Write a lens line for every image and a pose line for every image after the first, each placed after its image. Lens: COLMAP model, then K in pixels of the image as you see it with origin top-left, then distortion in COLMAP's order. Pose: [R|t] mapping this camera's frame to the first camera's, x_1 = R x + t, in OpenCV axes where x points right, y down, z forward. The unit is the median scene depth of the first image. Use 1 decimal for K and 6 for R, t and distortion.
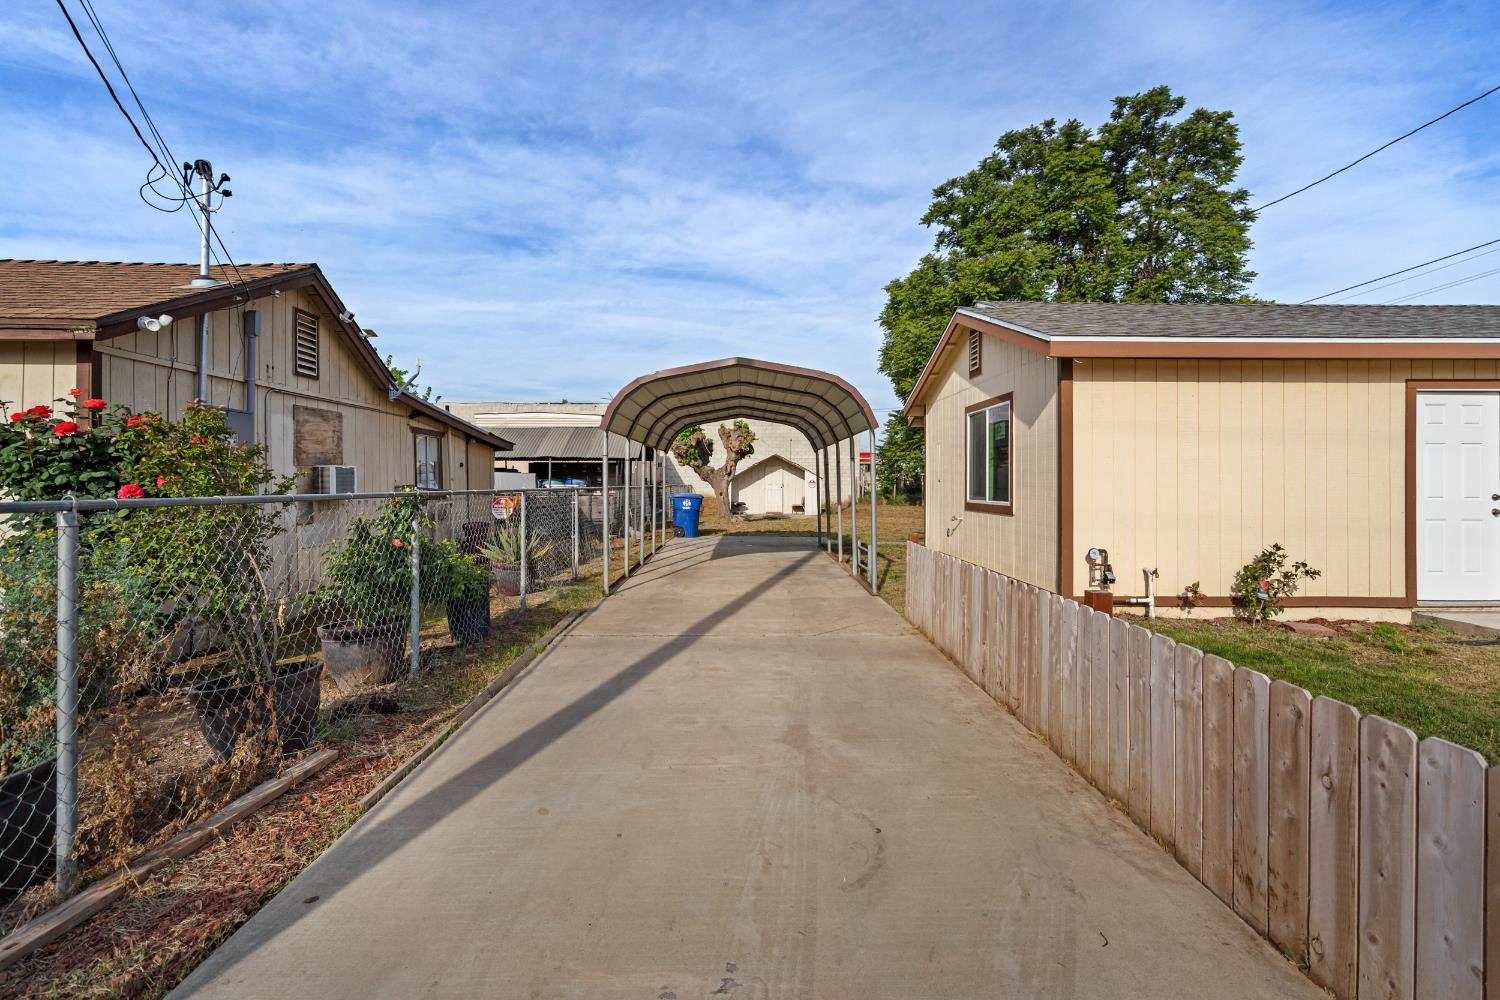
lens RADIAL K [[693.7, 0, 742.1], [0, 693.7, 482.0], [0, 0, 1]] dist [-0.001162, -0.000122]
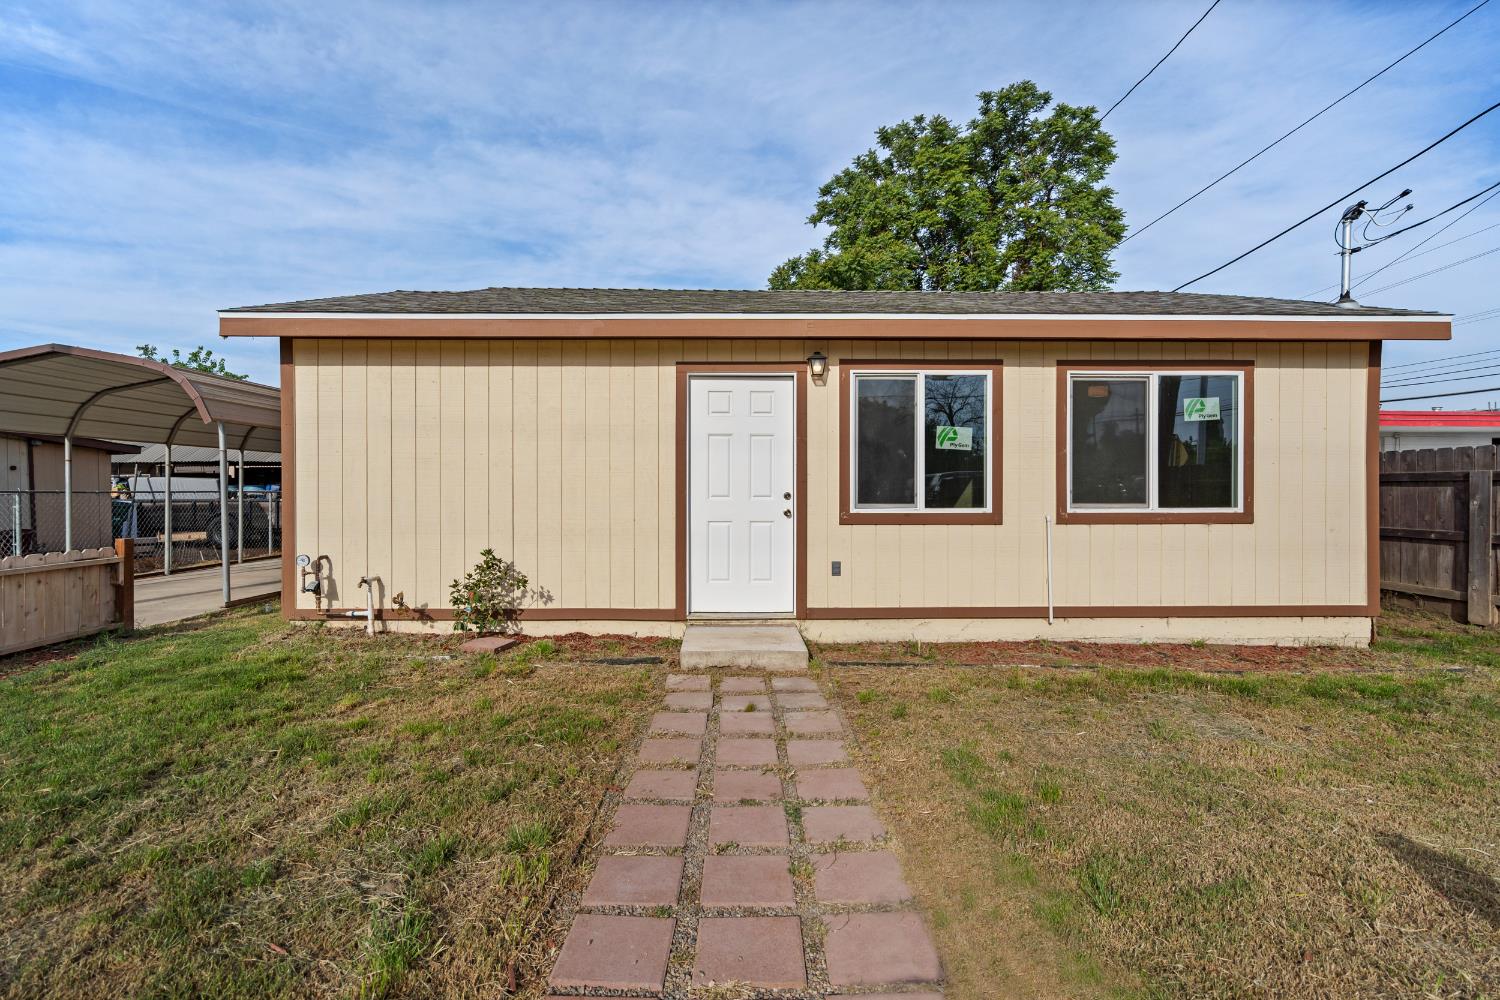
lens RADIAL K [[698.0, 0, 750.0], [0, 698.0, 500.0], [0, 0, 1]] dist [0.000852, 0.000490]
pose [[0.999831, -0.003891, 0.017979, 0.193929], [0.003648, 0.999901, 0.013575, 0.002867], [-0.018030, -0.013507, 0.999746, 0.018780]]
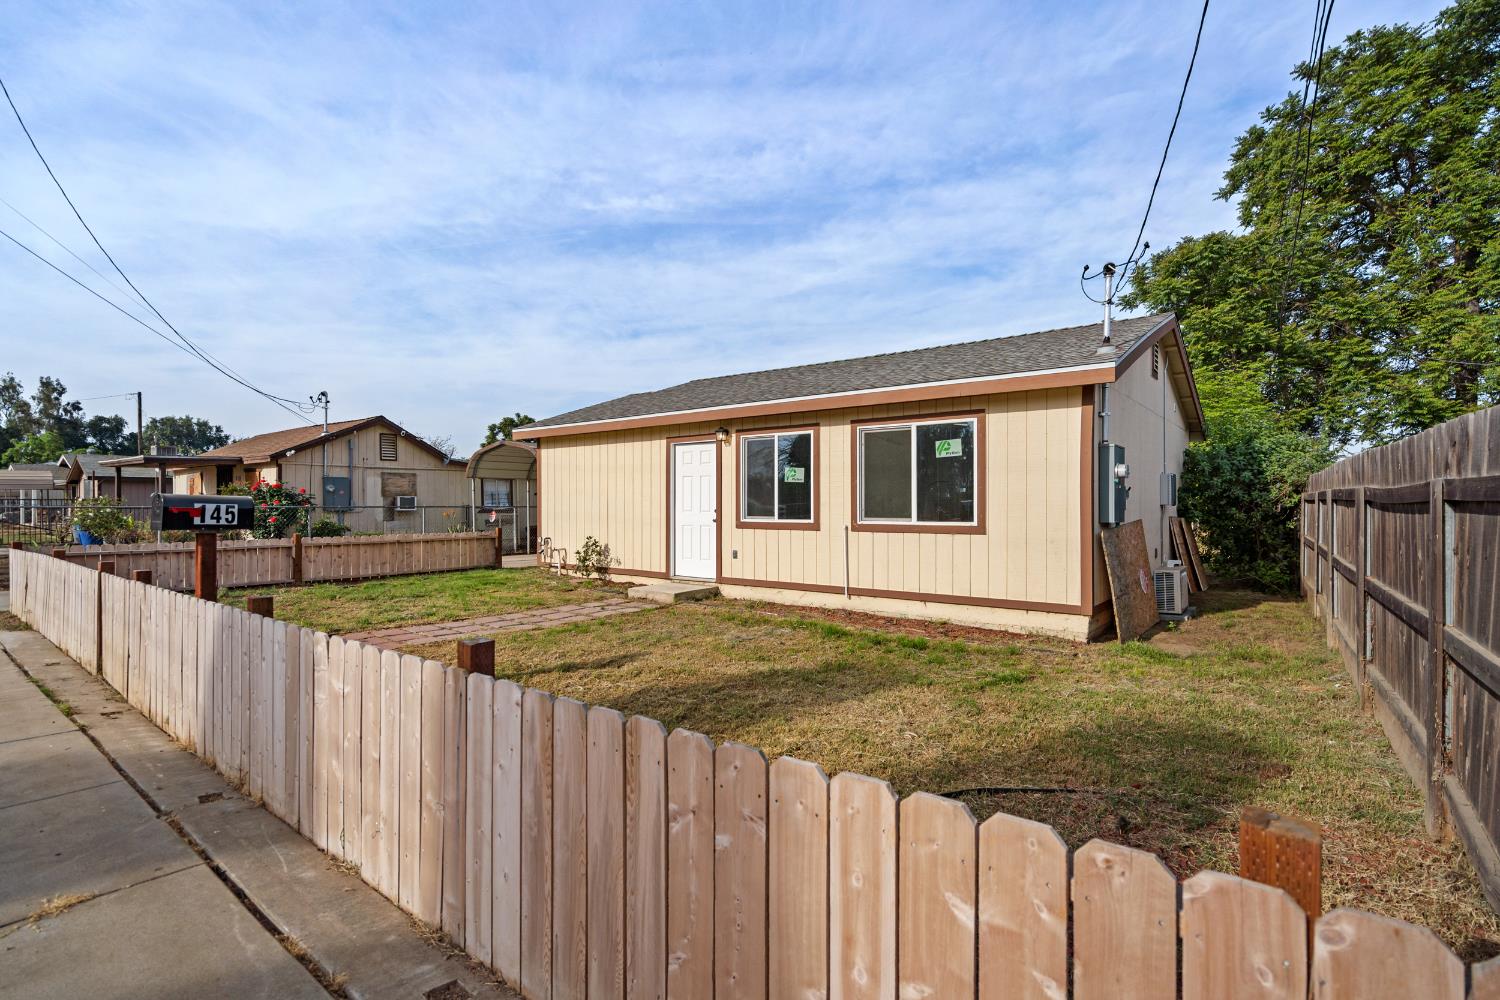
lens RADIAL K [[690.8, 0, 779.4], [0, 690.8, 495.3], [0, 0, 1]] dist [0.002600, 0.000506]
pose [[0.803882, -0.010905, -0.594689, 0.401378], [0.005419, 0.999925, -0.011011, 0.000969], [0.594764, 0.005629, 0.803881, -0.027962]]
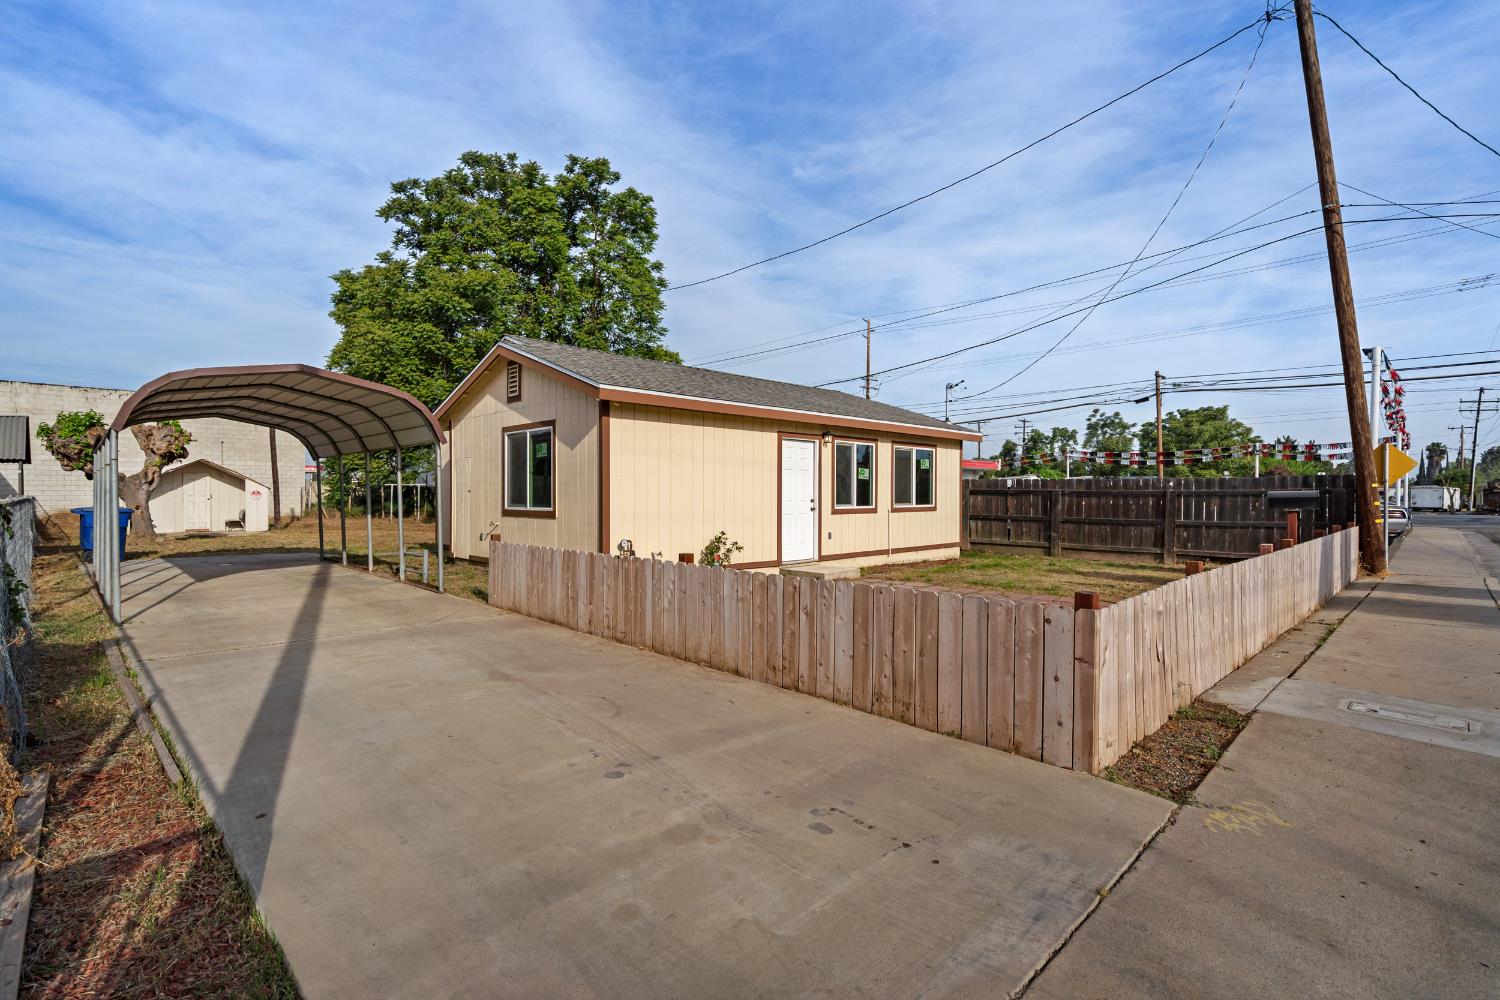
lens RADIAL K [[703.7, 0, 748.7], [0, 703.7, 506.8], [0, 0, 1]] dist [-0.000960, 0.000240]
pose [[0.716247, -0.012967, 0.697727, -0.060815], [-0.000364, 0.999820, 0.018954, 0.000710], [-0.697847, -0.013830, 0.716113, -0.037832]]
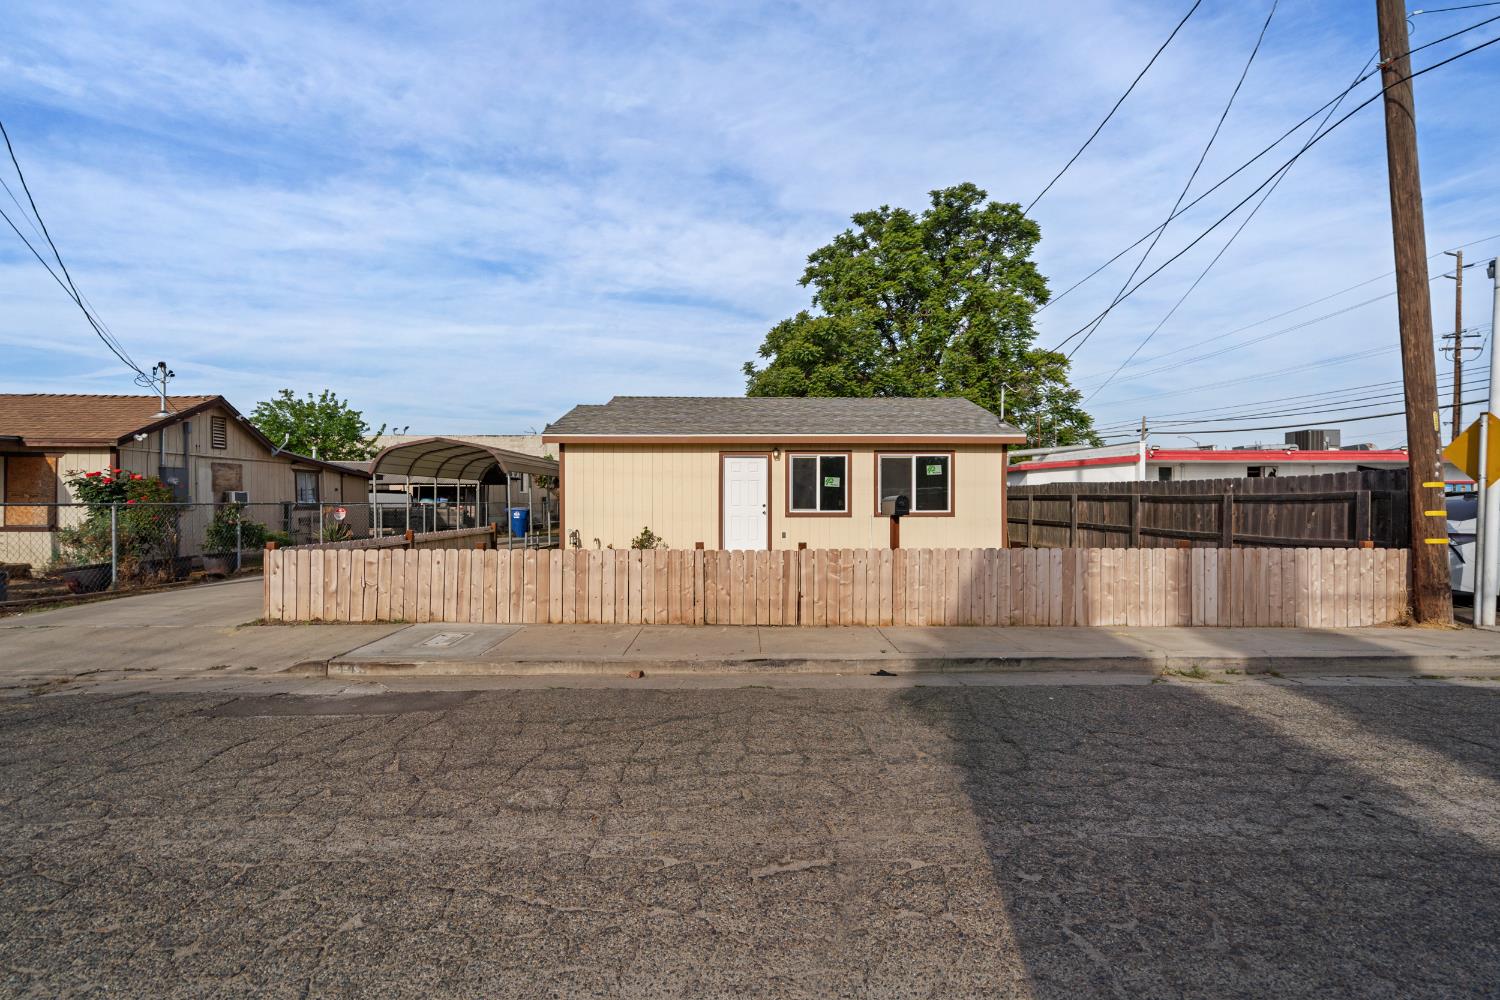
lens RADIAL K [[683.3, 0, 755.7], [0, 683.3, 509.6], [0, 0, 1]] dist [0.002894, 0.000825]
pose [[0.999723, -0.003140, 0.023329, 0.191399], [0.002836, 0.999911, 0.013029, 0.001379], [-0.023368, -0.012959, 0.999643, -0.222854]]
